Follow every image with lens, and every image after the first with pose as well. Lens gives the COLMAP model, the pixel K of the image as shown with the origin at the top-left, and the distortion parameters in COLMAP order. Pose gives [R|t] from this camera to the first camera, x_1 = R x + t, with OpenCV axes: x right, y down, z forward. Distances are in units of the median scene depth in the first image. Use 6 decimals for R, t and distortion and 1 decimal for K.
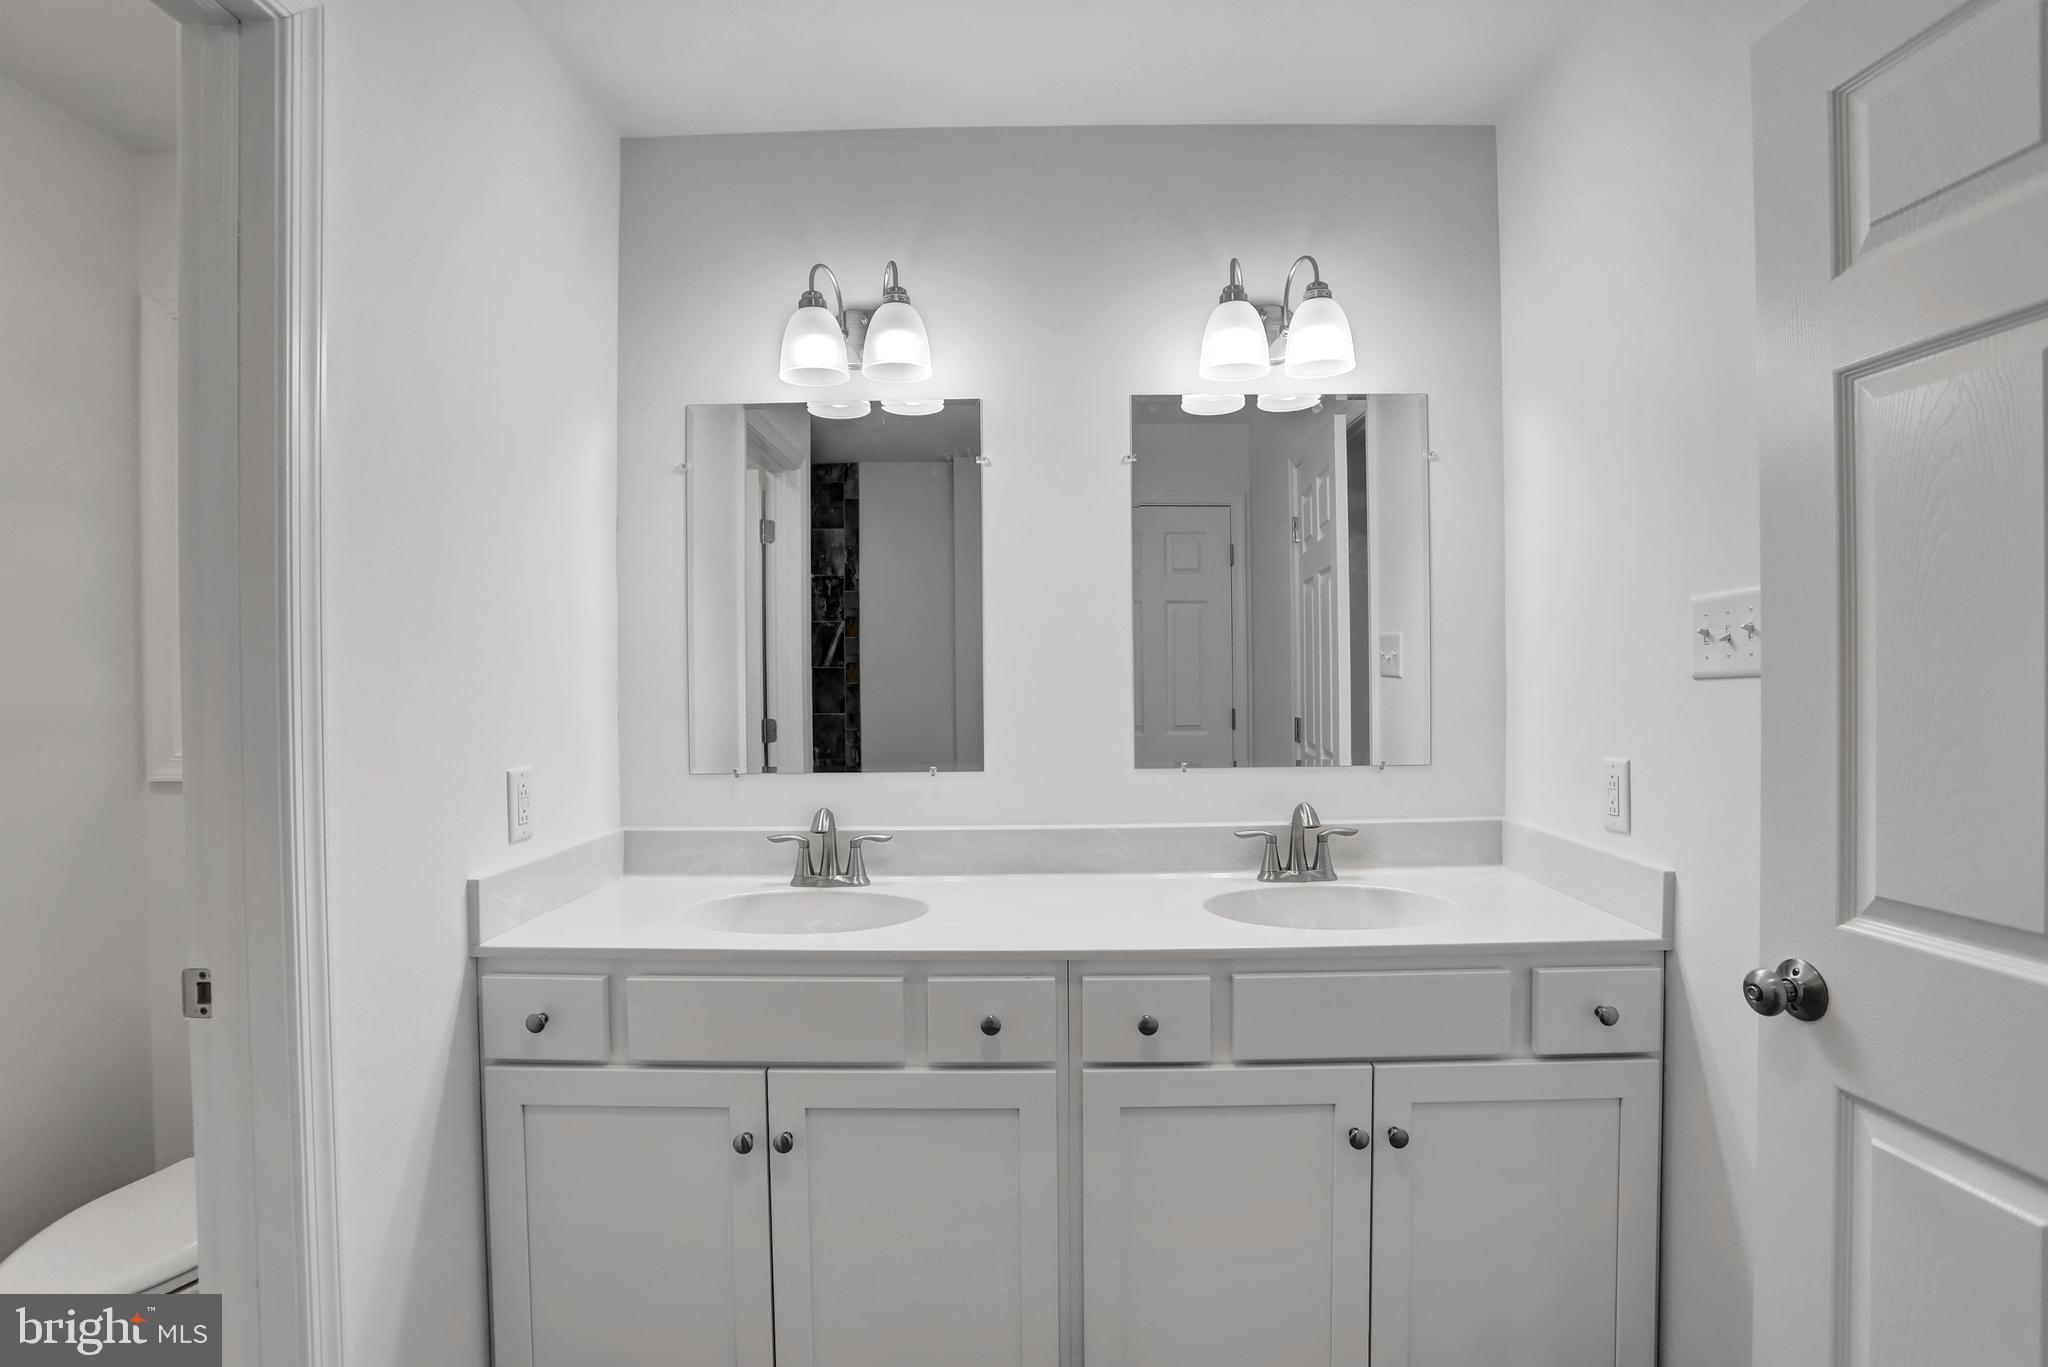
lens RADIAL K [[1018.5, 0, 1049.0], [0, 1018.5, 682.1], [0, 0, 1]] dist [-0.085835, 0.038949]
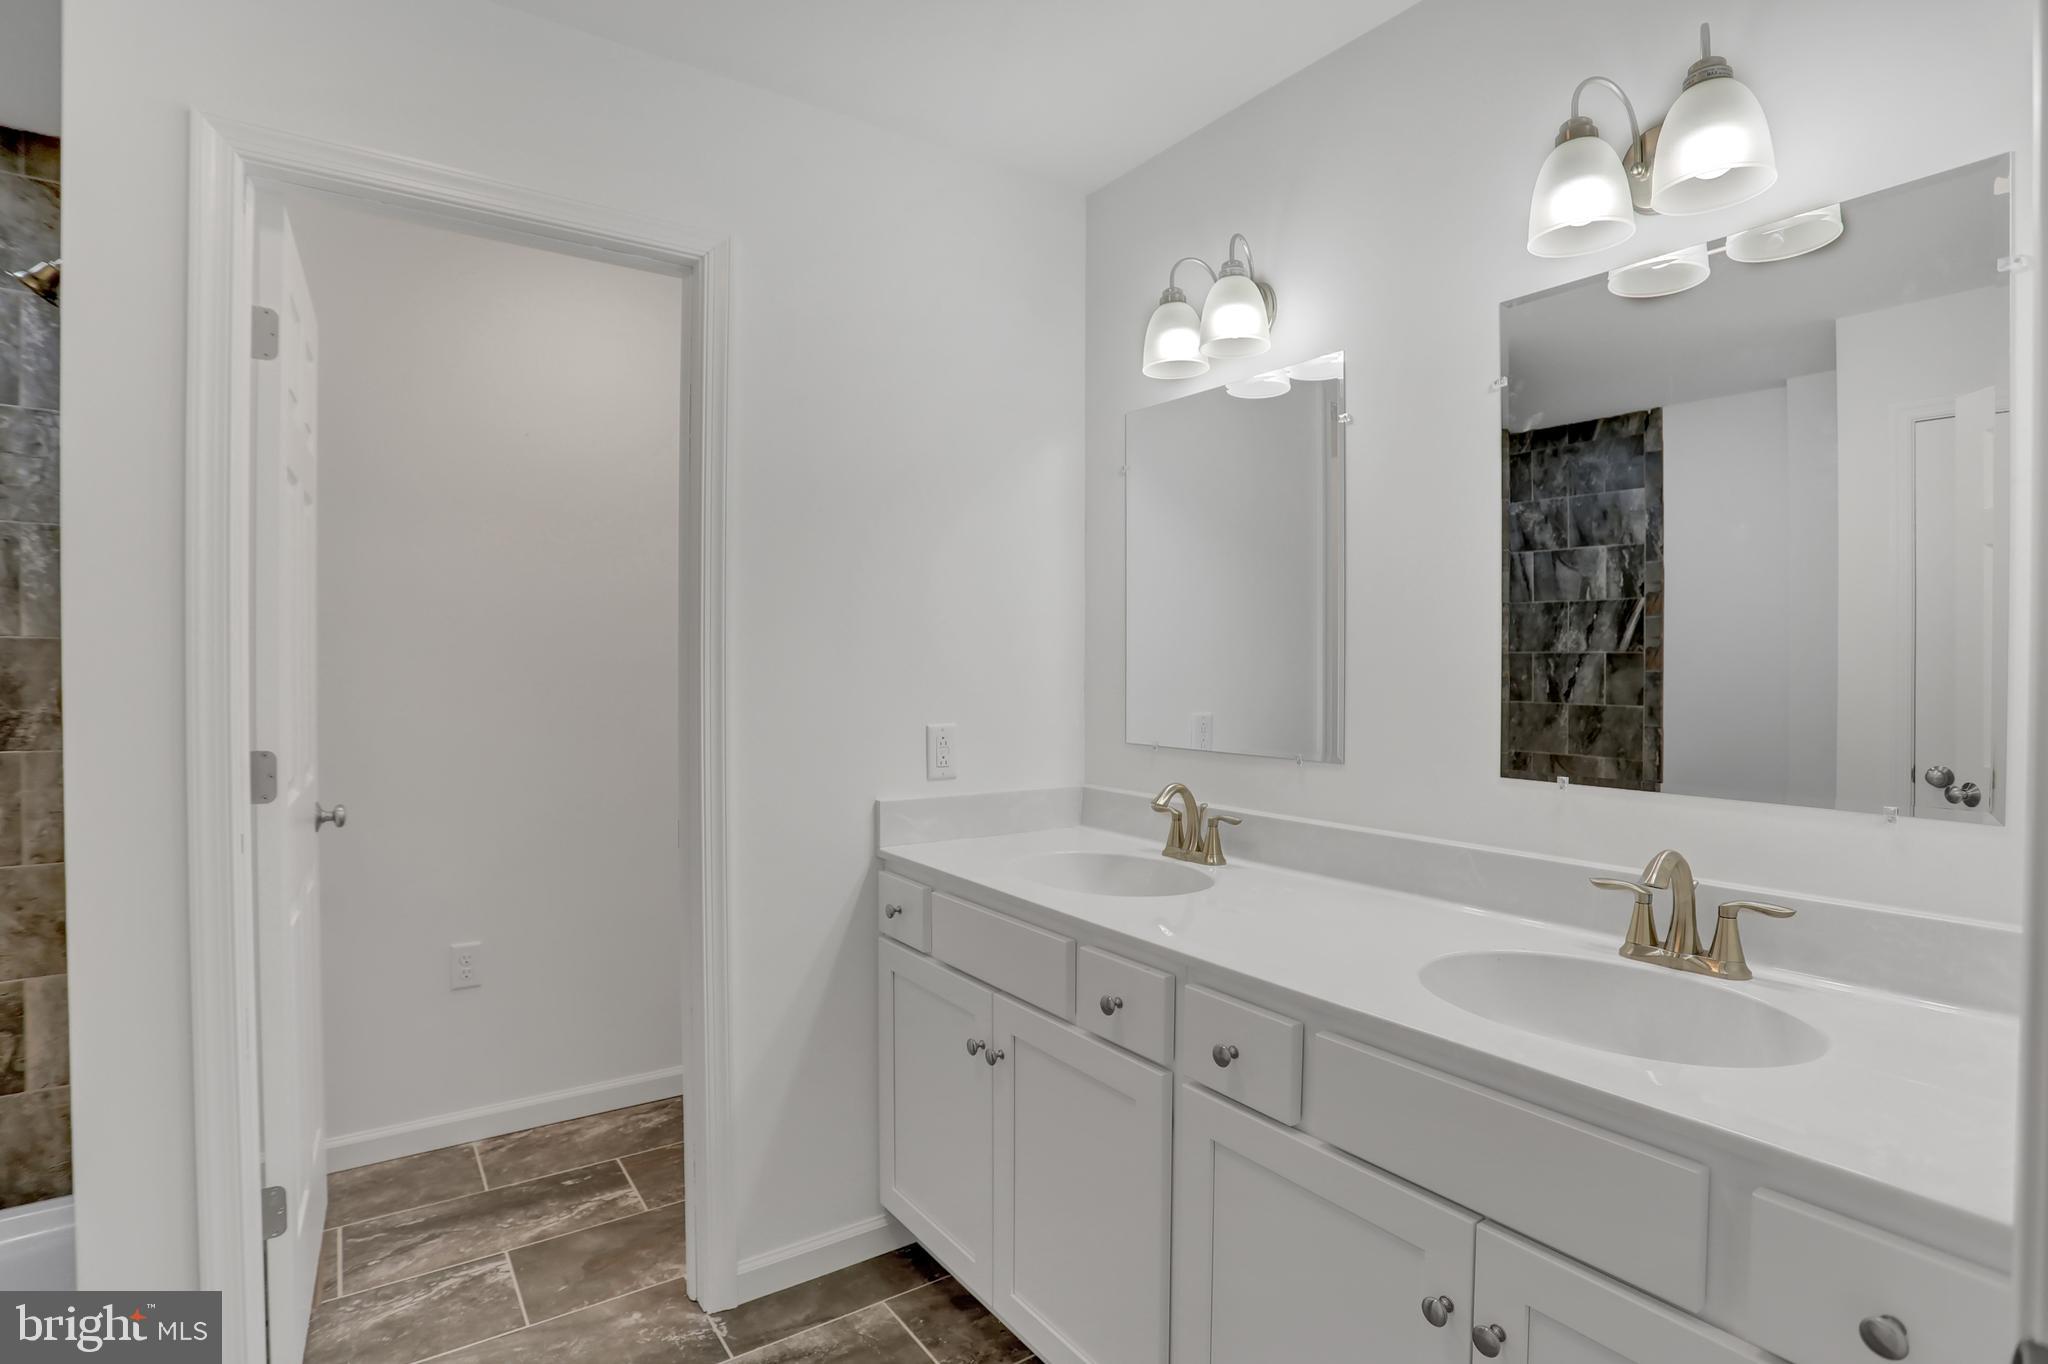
lens RADIAL K [[1033.7, 0, 1019.2], [0, 1033.7, 672.4], [0, 0, 1]] dist [-0.080742, 0.040427]
pose [[0.571166, 0.020404, -0.820581, 0.192162], [-0.016029, 0.999778, 0.013703, -0.000618], [0.820678, 0.005327, 0.571366, 0.091692]]
